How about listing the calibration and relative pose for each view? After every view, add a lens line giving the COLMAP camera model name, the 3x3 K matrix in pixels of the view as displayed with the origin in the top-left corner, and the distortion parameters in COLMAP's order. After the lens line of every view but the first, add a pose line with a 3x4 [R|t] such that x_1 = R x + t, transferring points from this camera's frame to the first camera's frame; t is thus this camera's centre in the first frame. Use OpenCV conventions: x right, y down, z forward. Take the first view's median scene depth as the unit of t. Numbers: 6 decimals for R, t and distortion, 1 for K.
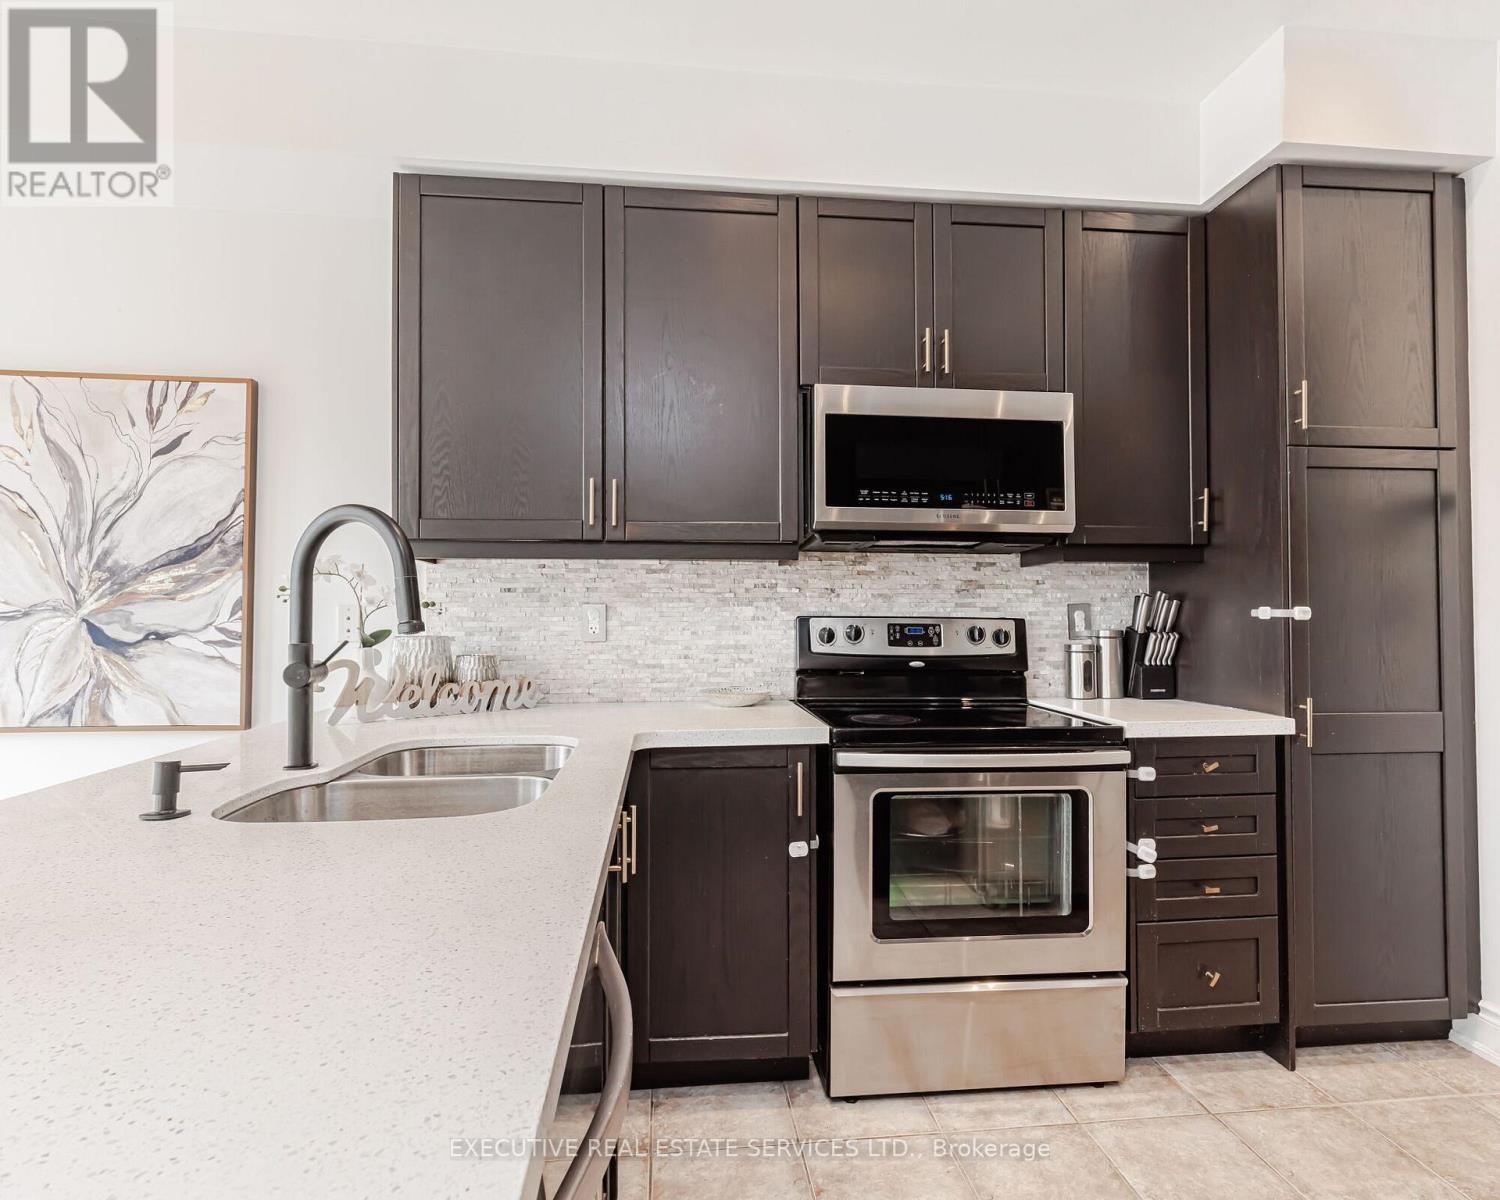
lens RADIAL K [[803.5, 0, 747.9], [0, 803.5, 601.3], [0, 0, 1]] dist [0.003338, 0.000869]
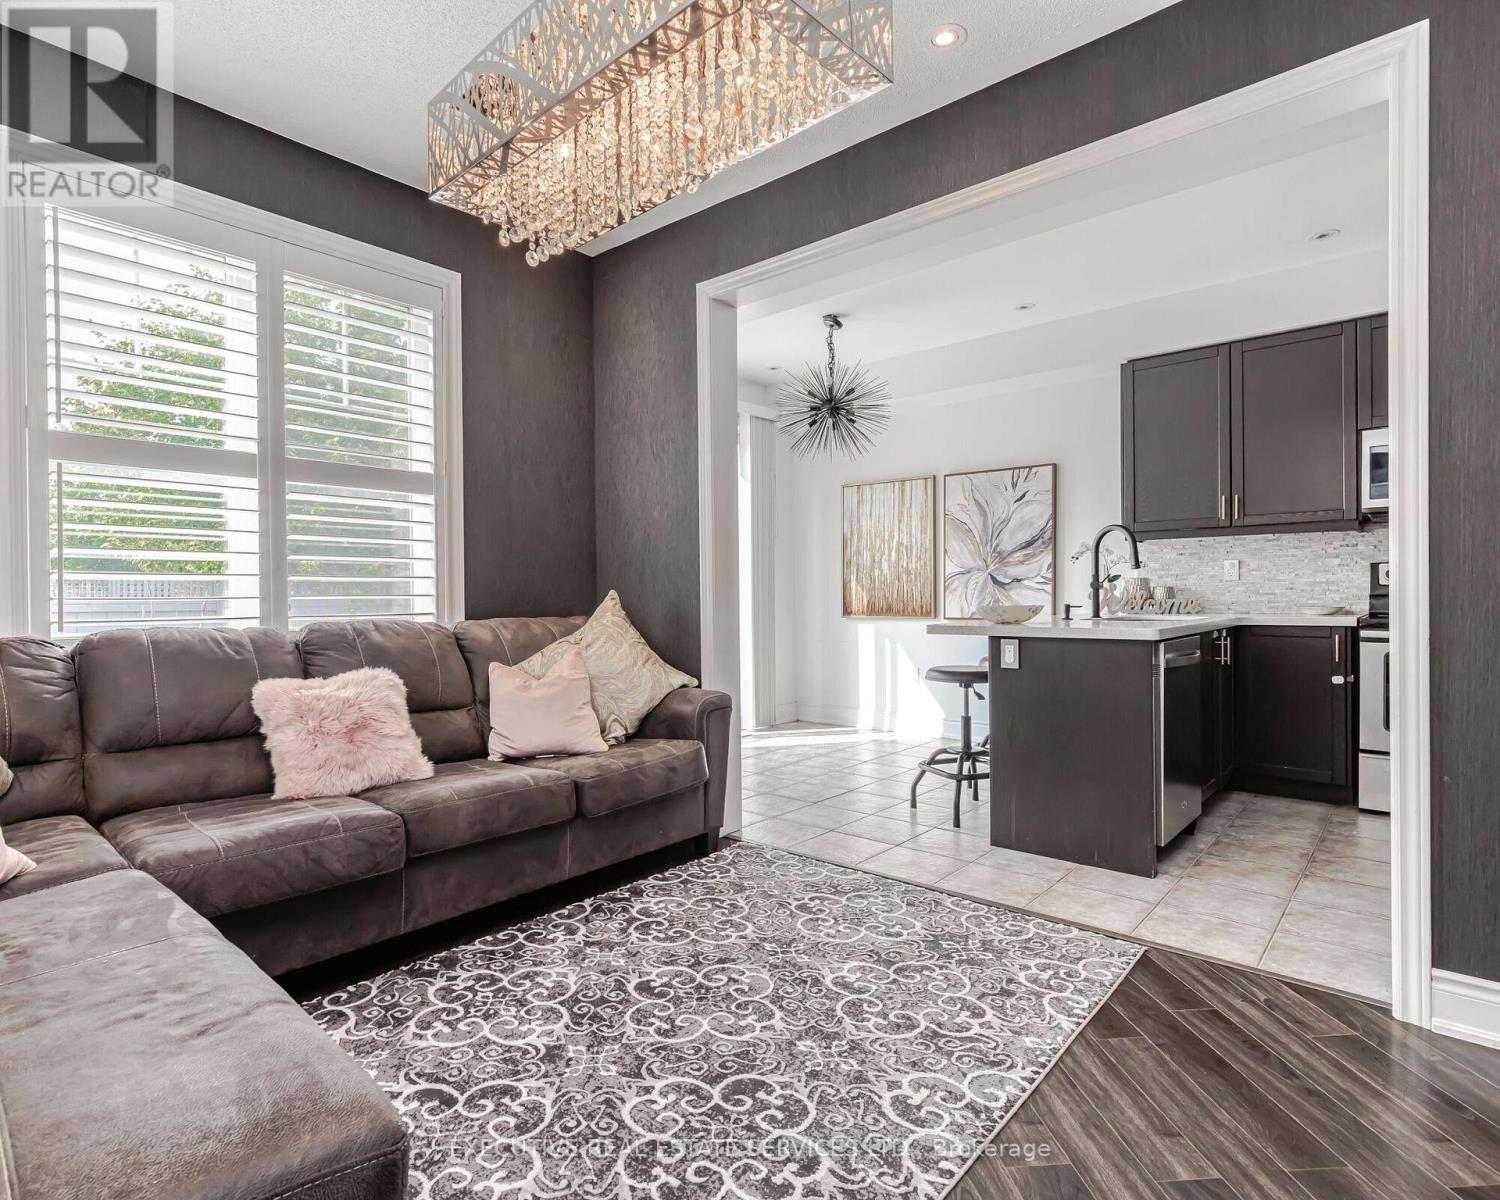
lens RADIAL K [[803.5, 0, 747.9], [0, 803.5, 601.3], [0, 0, 1]] dist [0.003338, 0.000869]
pose [[0.685074, 0.002222, -0.728470, 0.420974], [0.020312, 0.999548, 0.022150, 0.036774], [0.728191, -0.029972, 0.684719, -1.149854]]
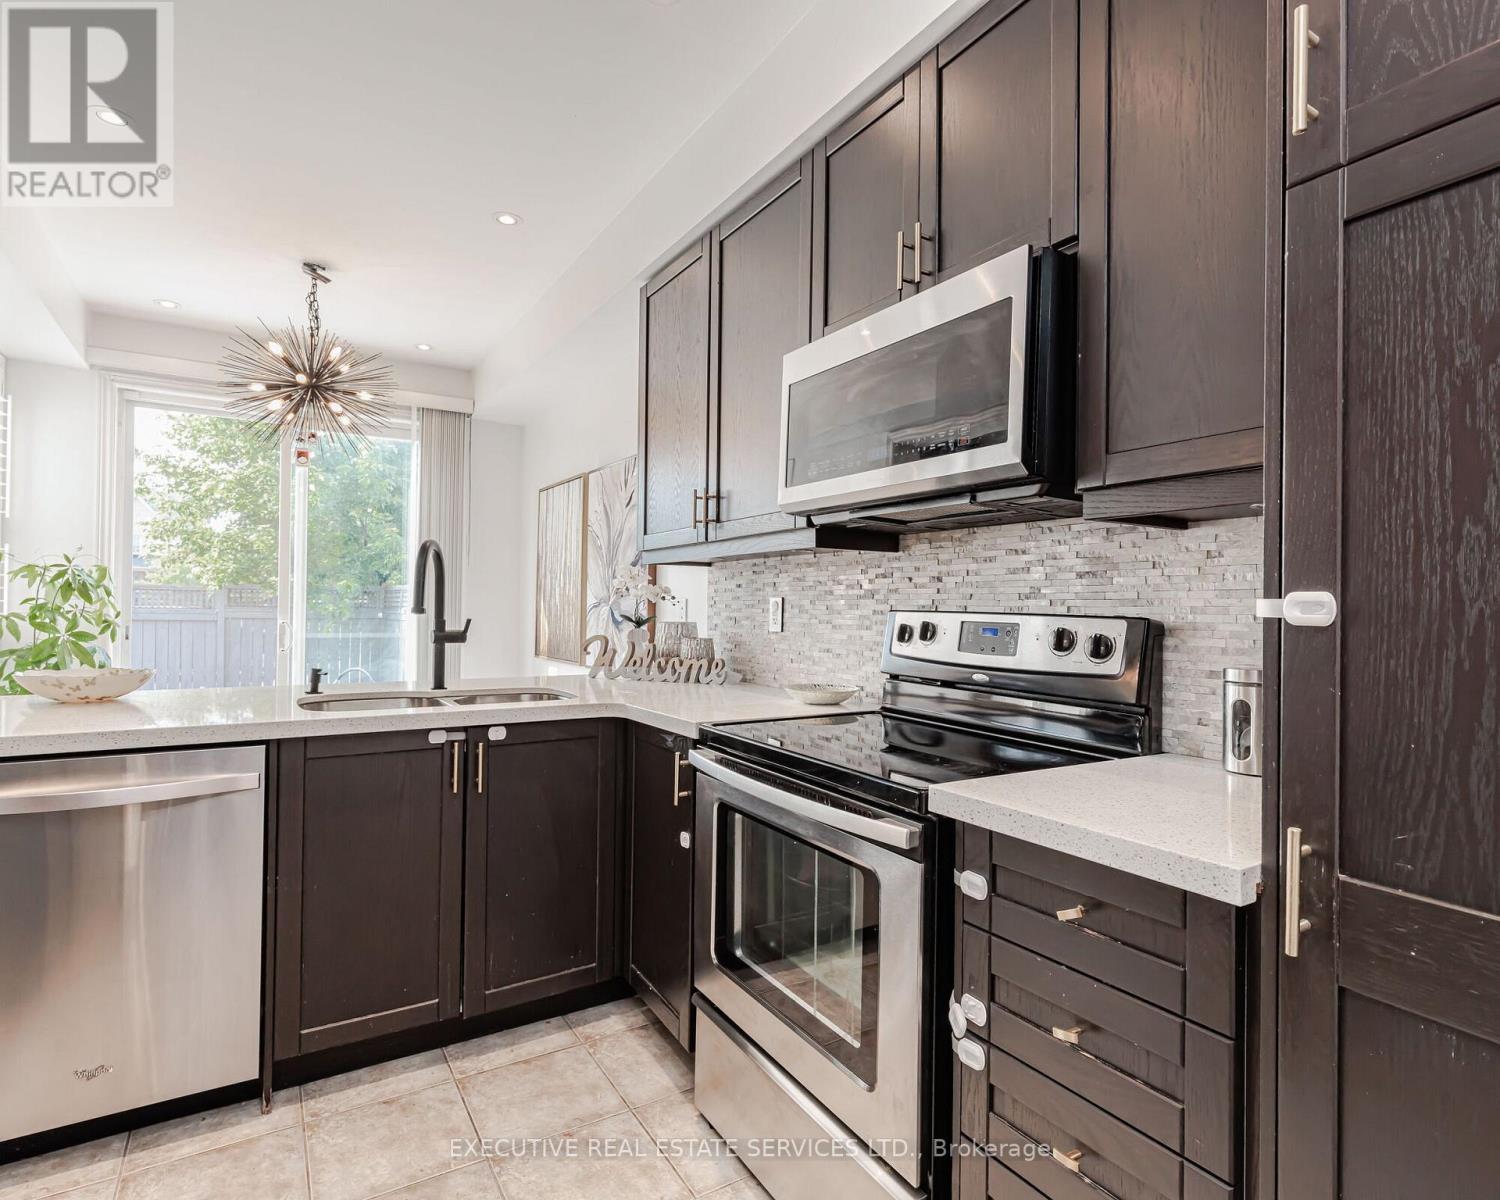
lens RADIAL K [[803.5, 0, 747.9], [0, 803.5, 601.3], [0, 0, 1]] dist [0.003338, 0.000869]
pose [[0.428751, -0.001564, -0.903421, 0.828620], [0.000479, 0.999999, -0.001504, 0.011020], [0.903423, 0.000212, 0.428751, 0.531001]]
